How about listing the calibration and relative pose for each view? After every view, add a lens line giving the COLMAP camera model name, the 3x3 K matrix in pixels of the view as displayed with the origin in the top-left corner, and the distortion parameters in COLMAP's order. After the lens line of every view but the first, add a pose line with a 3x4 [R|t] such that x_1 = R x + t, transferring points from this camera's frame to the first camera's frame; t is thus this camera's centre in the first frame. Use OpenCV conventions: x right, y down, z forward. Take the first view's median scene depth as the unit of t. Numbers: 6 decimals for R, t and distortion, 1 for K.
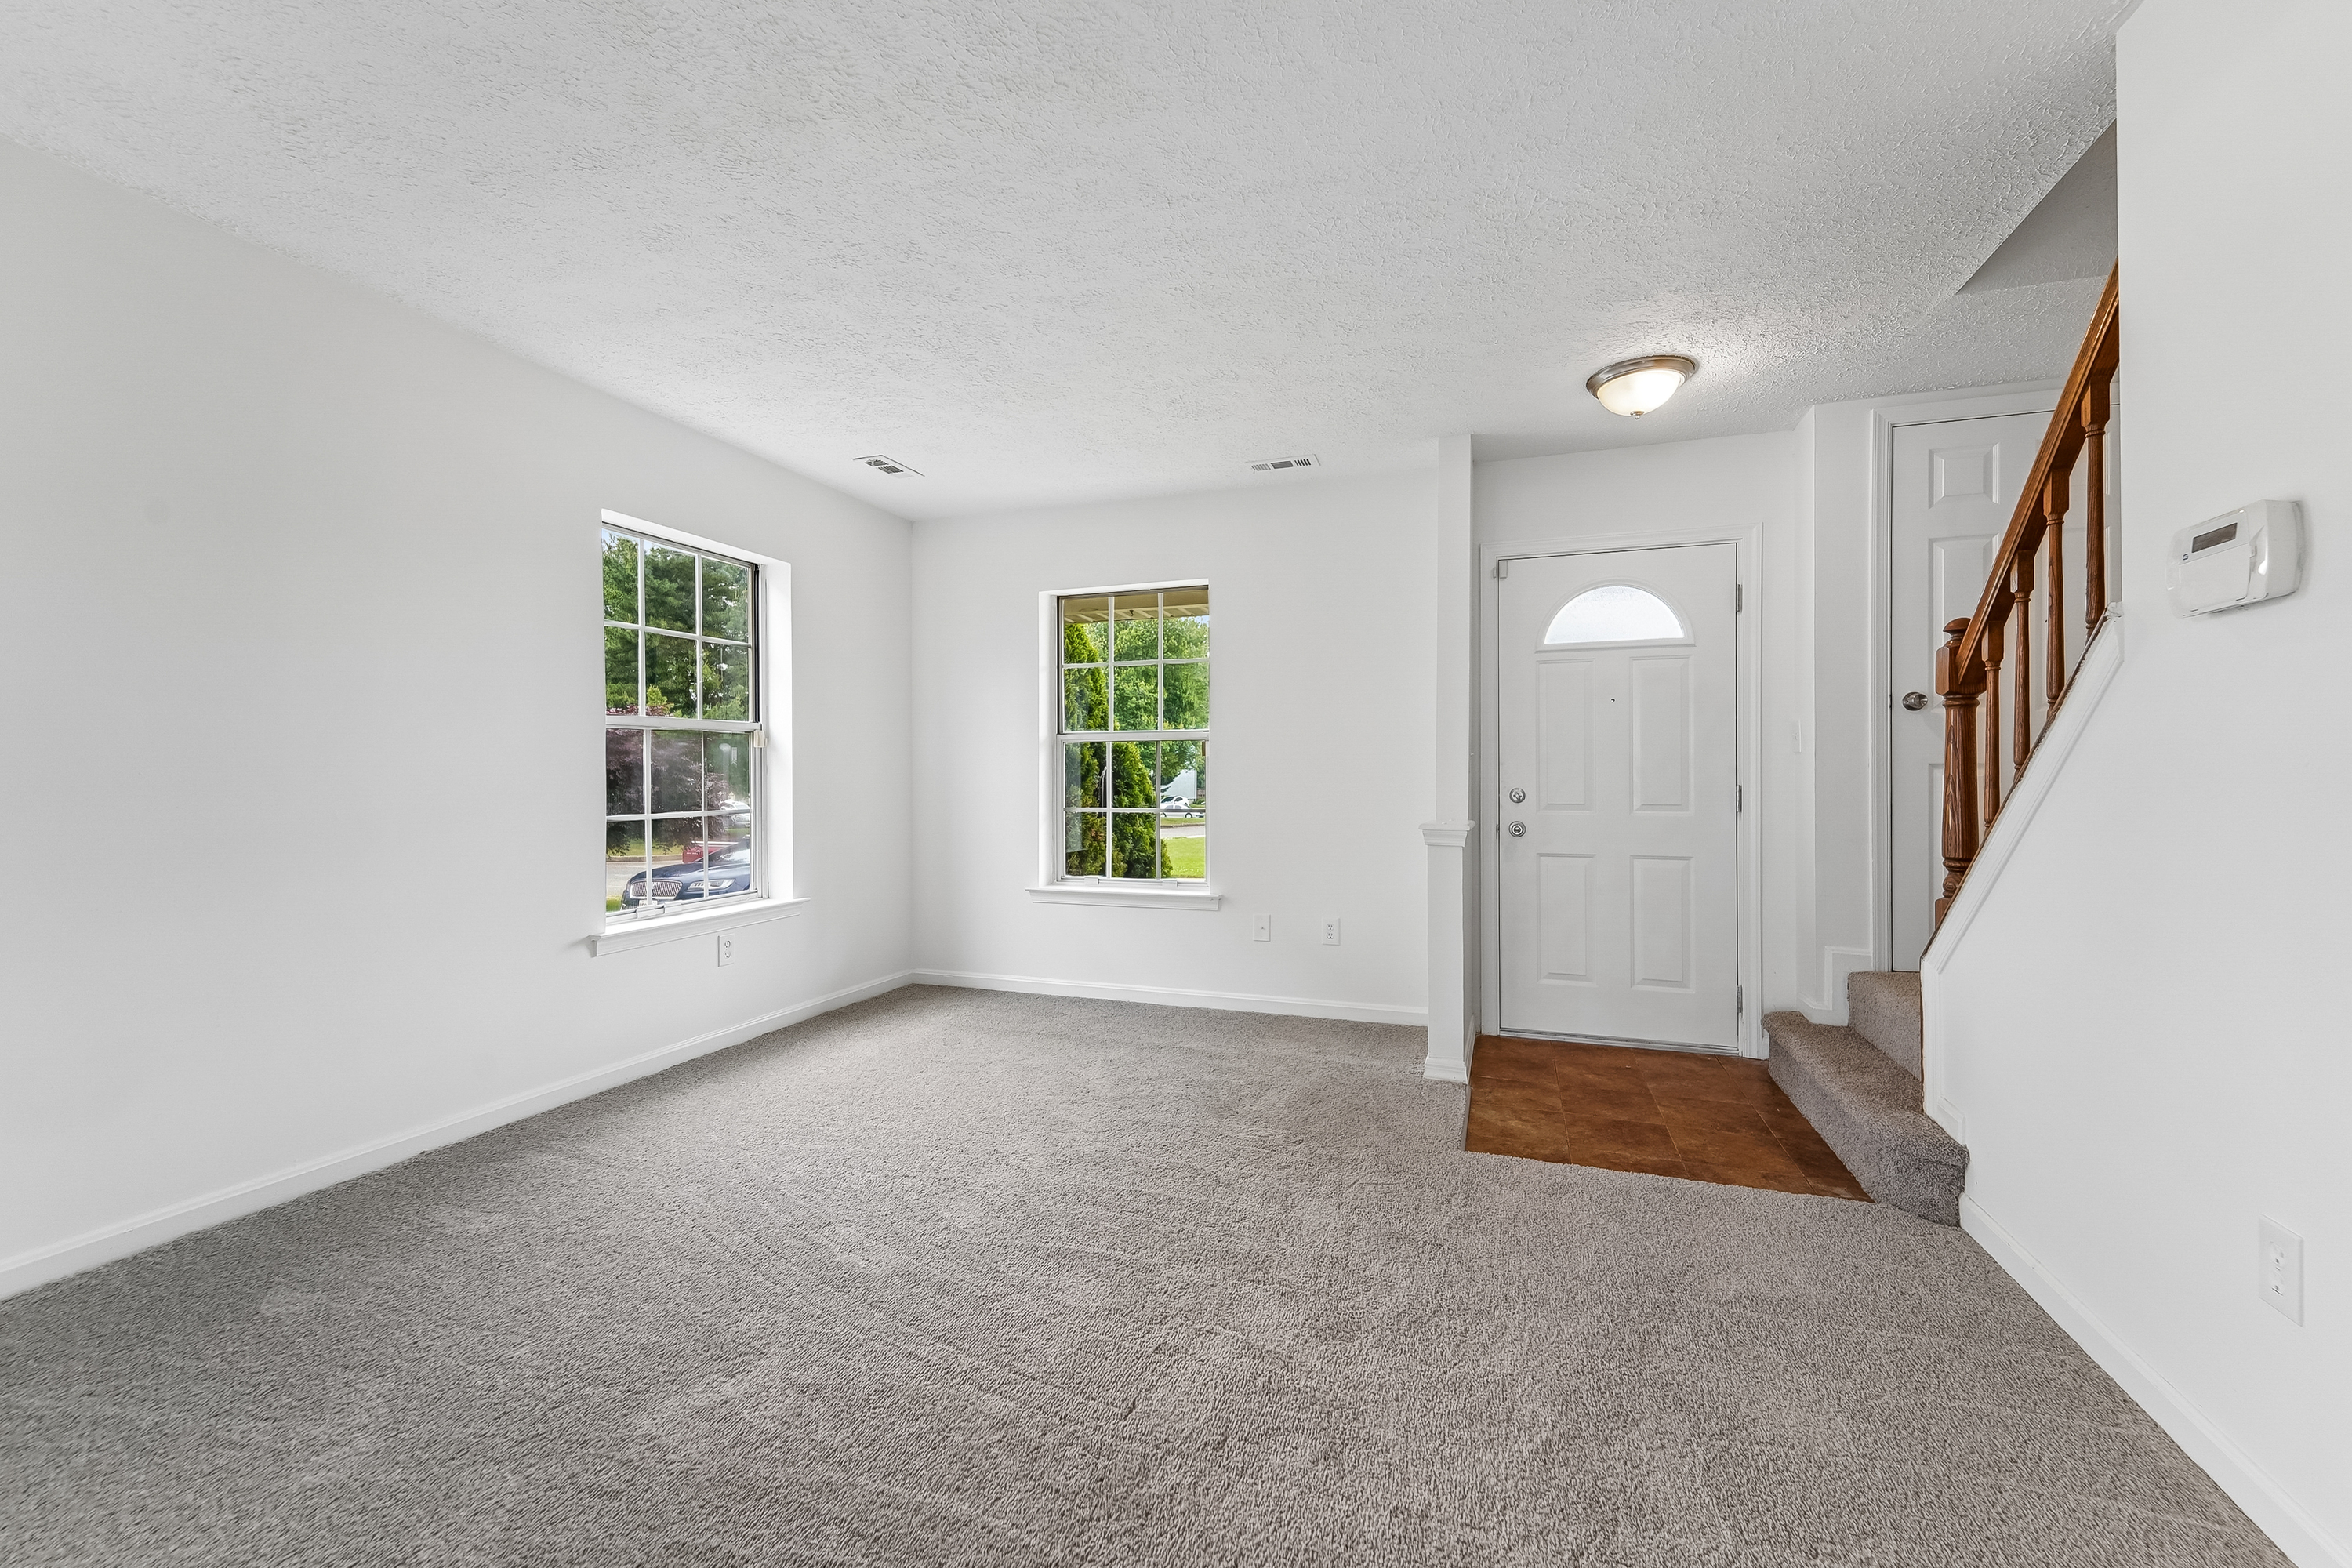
lens RADIAL K [[938.7, 0, 1185.2], [0, 938.7, 772.7], [0, 0, 1]] dist [0.026645, -0.012807]
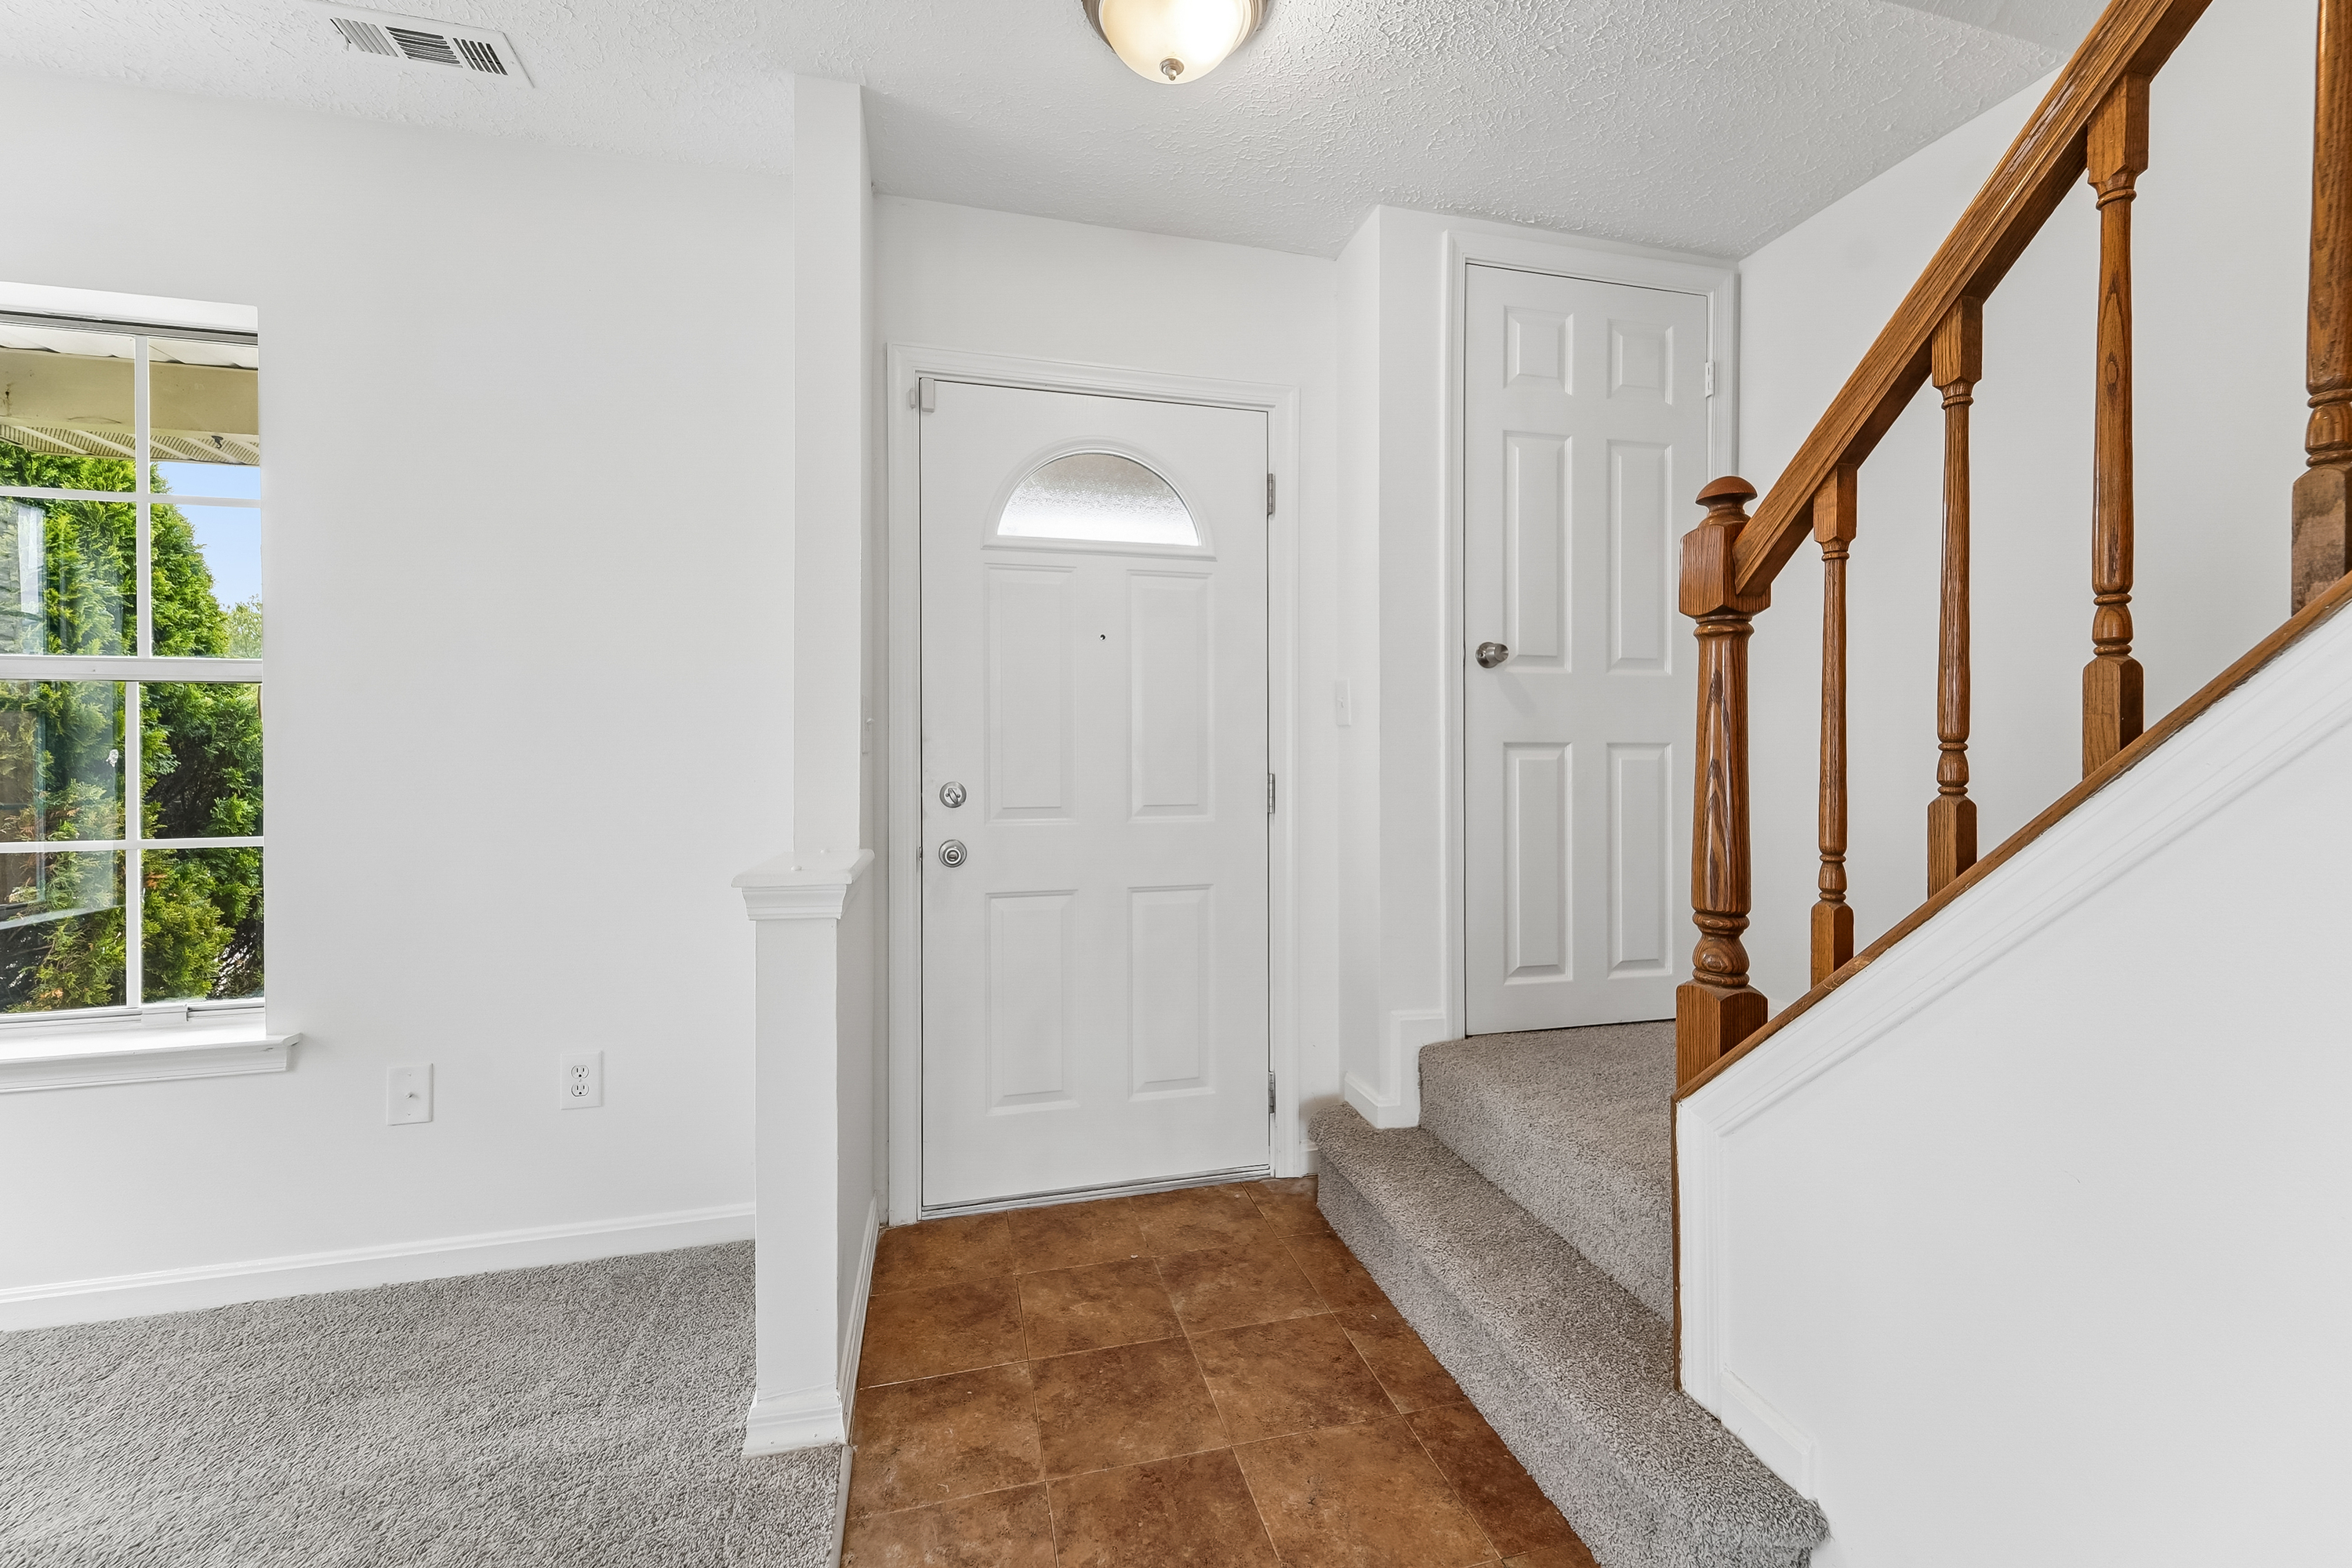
lens RADIAL K [[952.2, 0, 1188.8], [0, 952.2, 754.4], [0, 0, 1]] dist [0.009582, -0.000262]
pose [[0.834426, -0.001694, 0.551117, 0.175659], [0.000083, 0.999996, 0.002948, -0.002337], [-0.551120, -0.002414, 0.834422, 0.501626]]
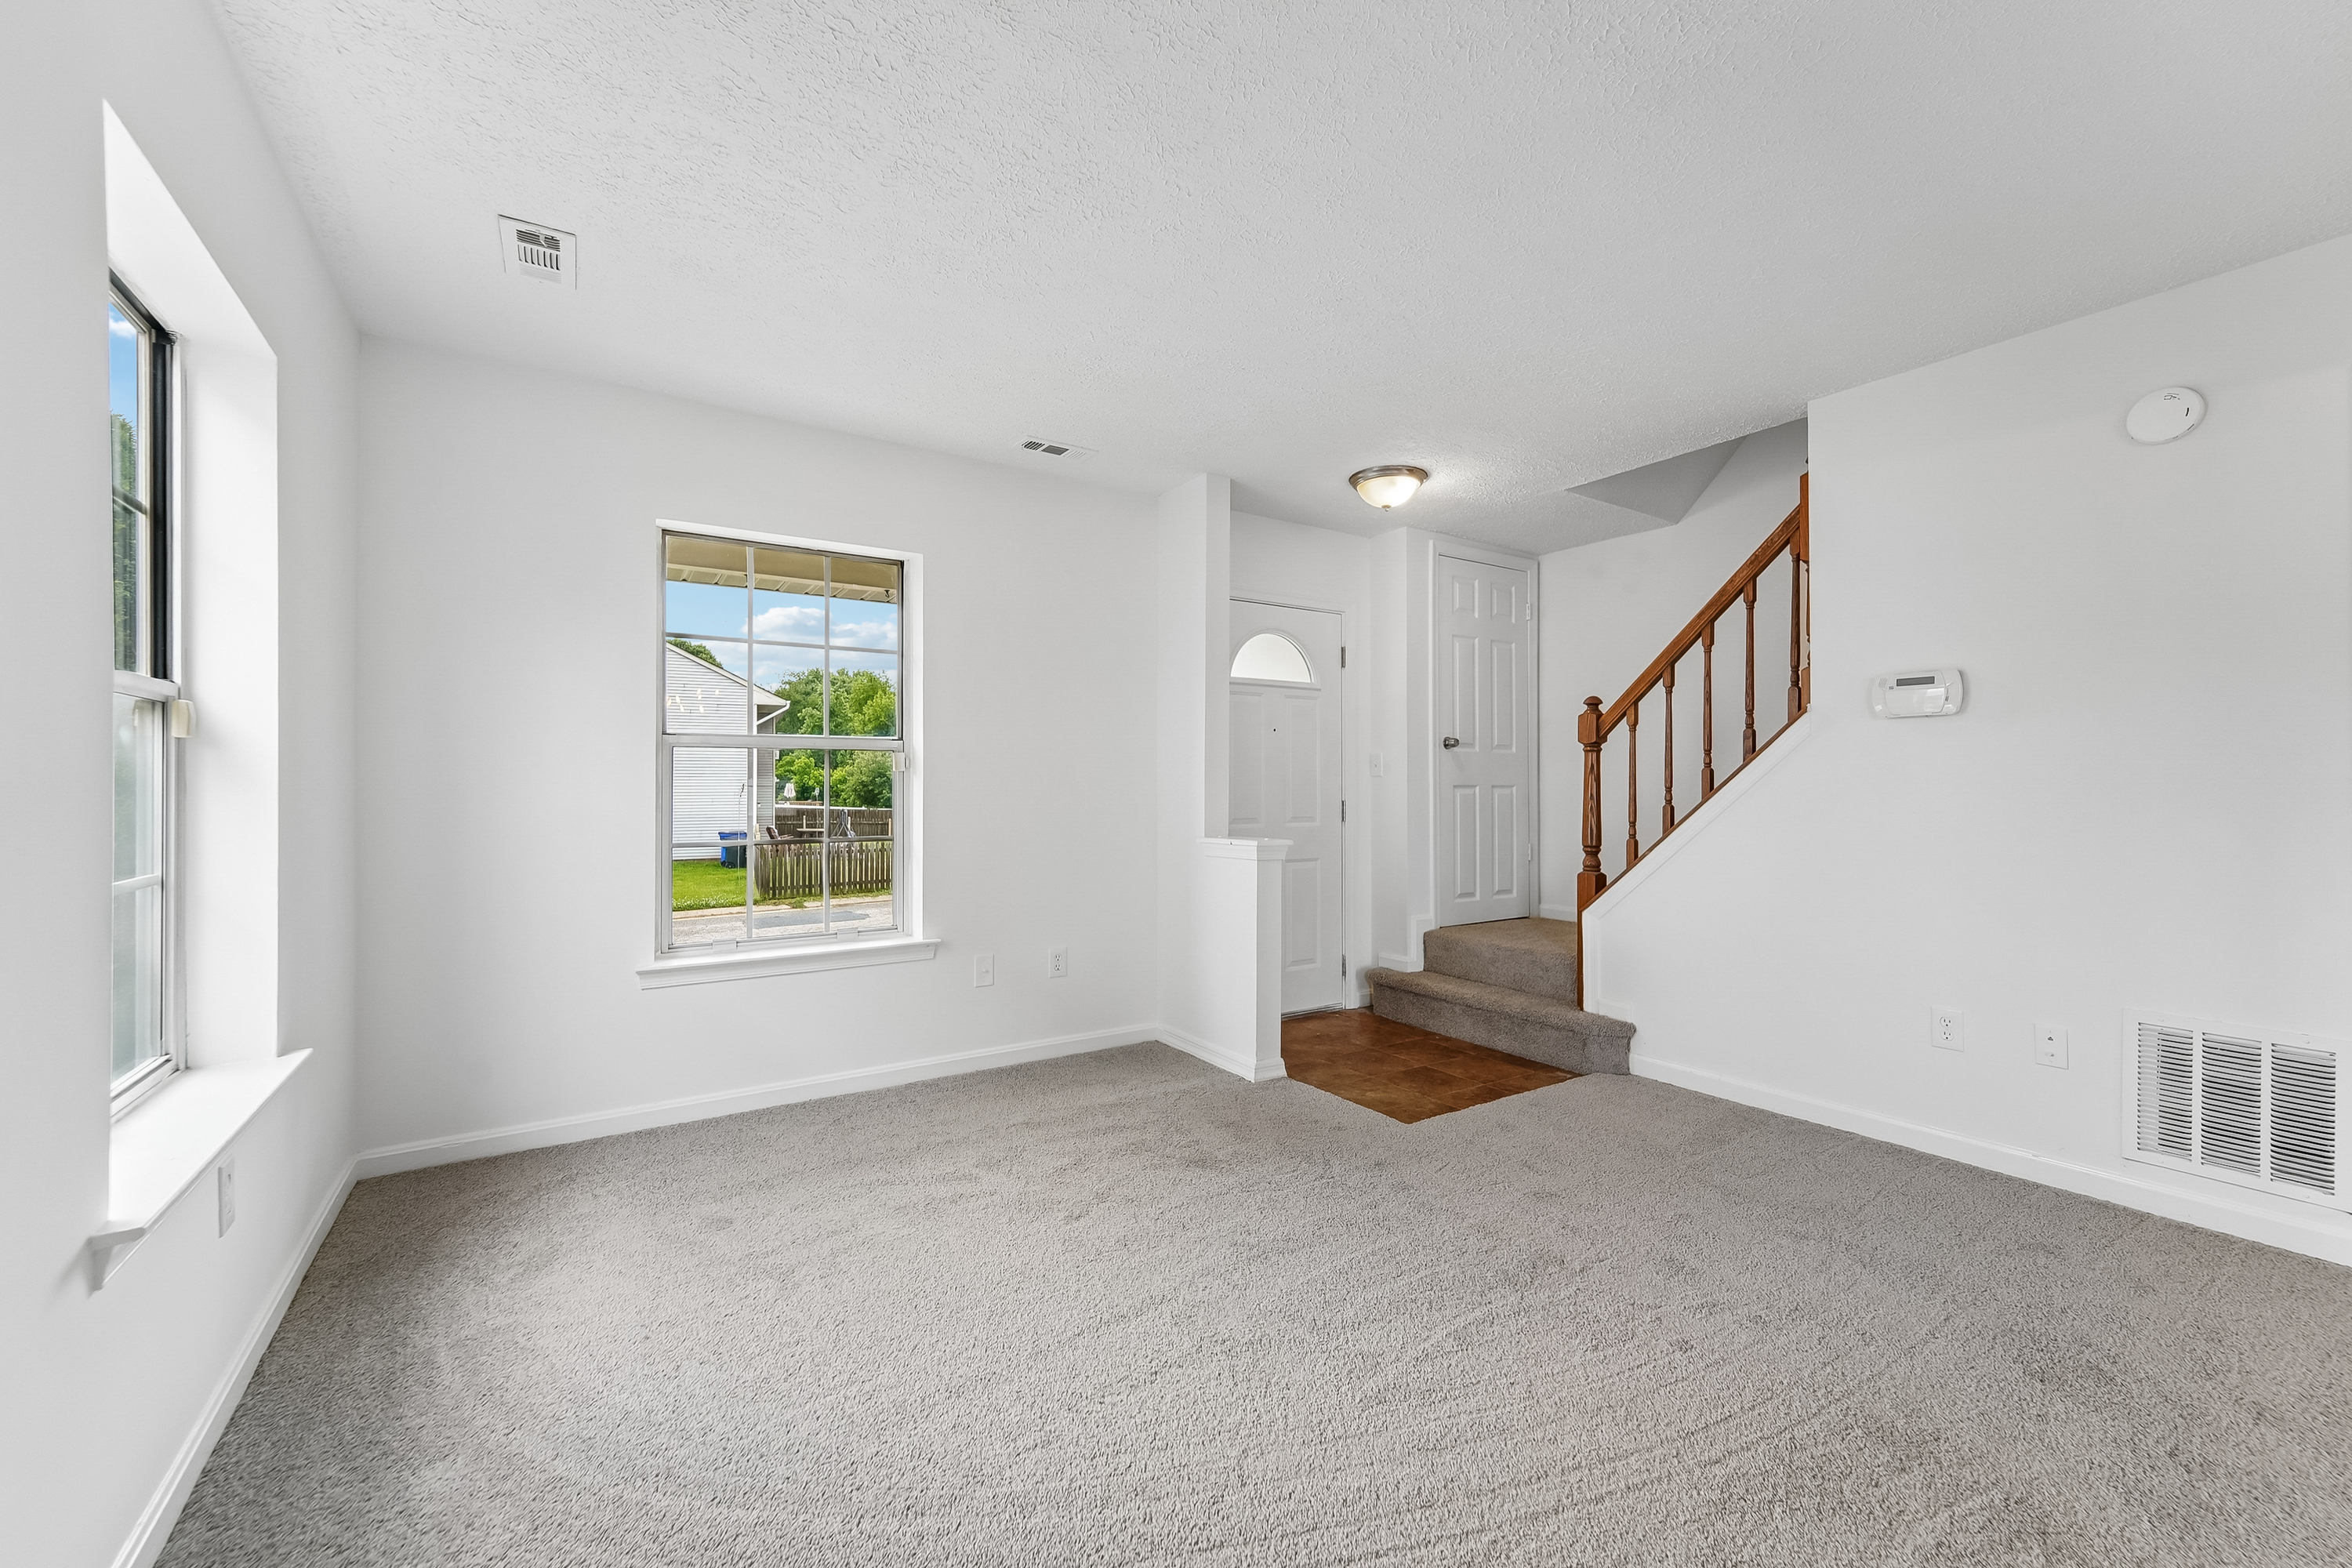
lens RADIAL K [[944.2, 0, 1182.8], [0, 944.2, 774.0], [0, 0, 1]] dist [0.011235, -0.000208]
pose [[0.615011, 0.011678, 0.788432, -0.615638], [-0.003153, 0.999919, -0.012351, -0.006843], [-0.788512, 0.005110, 0.614998, 0.400896]]
